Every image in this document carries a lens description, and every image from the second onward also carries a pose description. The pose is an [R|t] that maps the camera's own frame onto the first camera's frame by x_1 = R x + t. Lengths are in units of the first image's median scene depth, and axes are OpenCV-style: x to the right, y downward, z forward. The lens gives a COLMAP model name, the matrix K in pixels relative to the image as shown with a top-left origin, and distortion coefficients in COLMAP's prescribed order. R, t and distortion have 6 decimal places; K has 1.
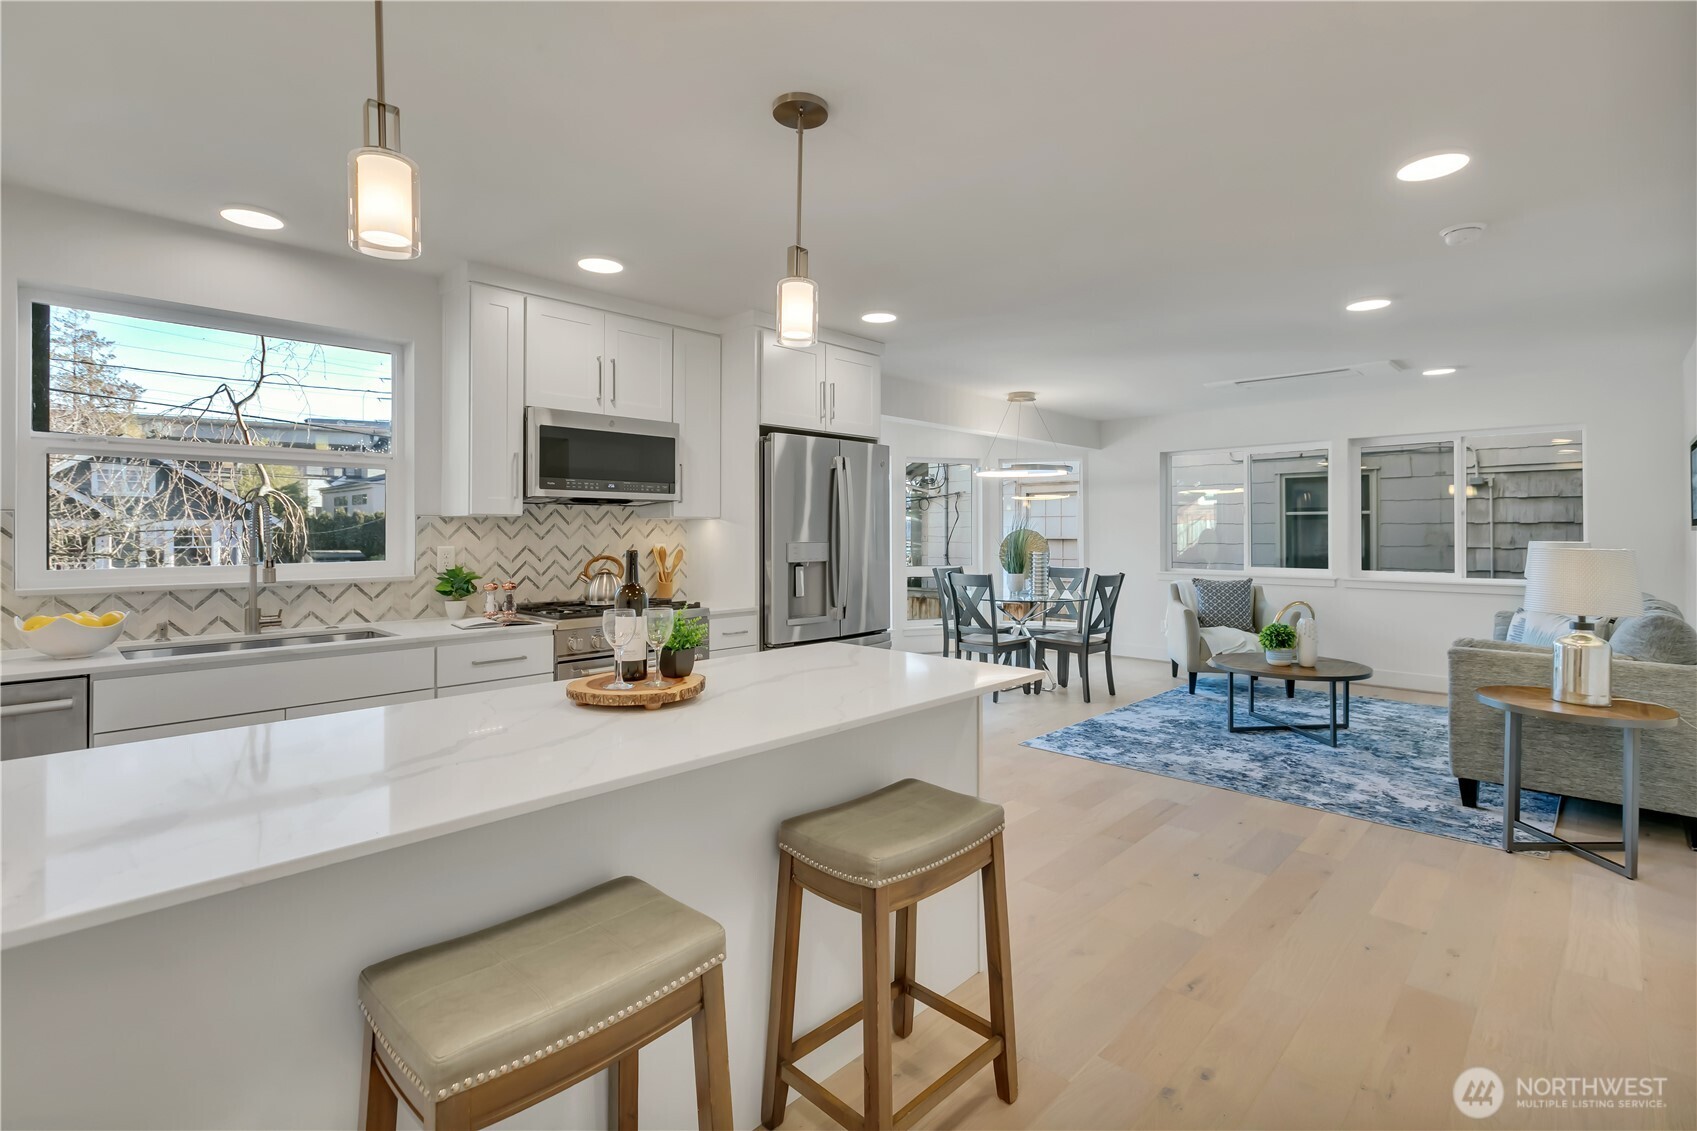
lens RADIAL K [[809.9, 0, 846.9], [0, 809.9, 525.6], [0, 0, 1]] dist [-0.000080, -0.000091]
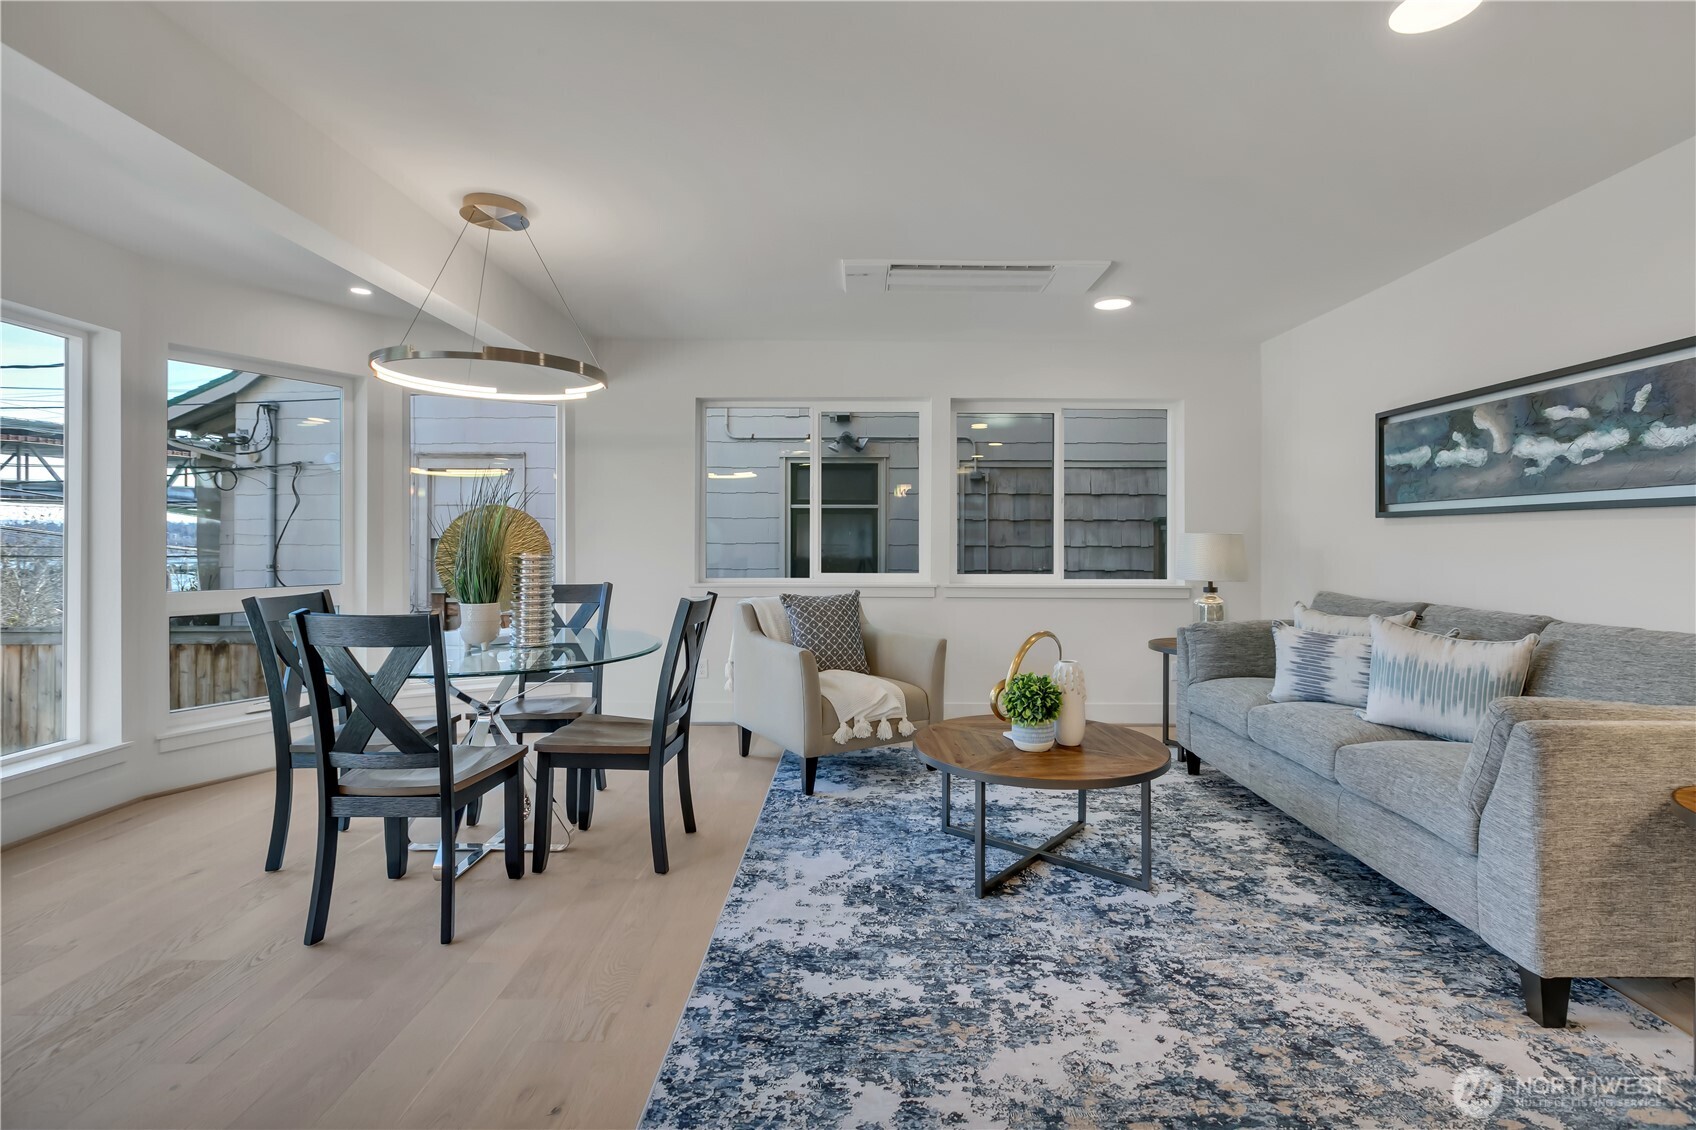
lens RADIAL K [[782.0, 0, 862.4], [0, 782.0, 535.9], [0, 0, 1]] dist [0.002181, 0.000434]
pose [[0.715124, 0.005829, 0.698974, 0.054172], [-0.007861, 0.999969, -0.000297, 0.019672], [-0.698954, -0.005282, 0.715147, 0.513608]]
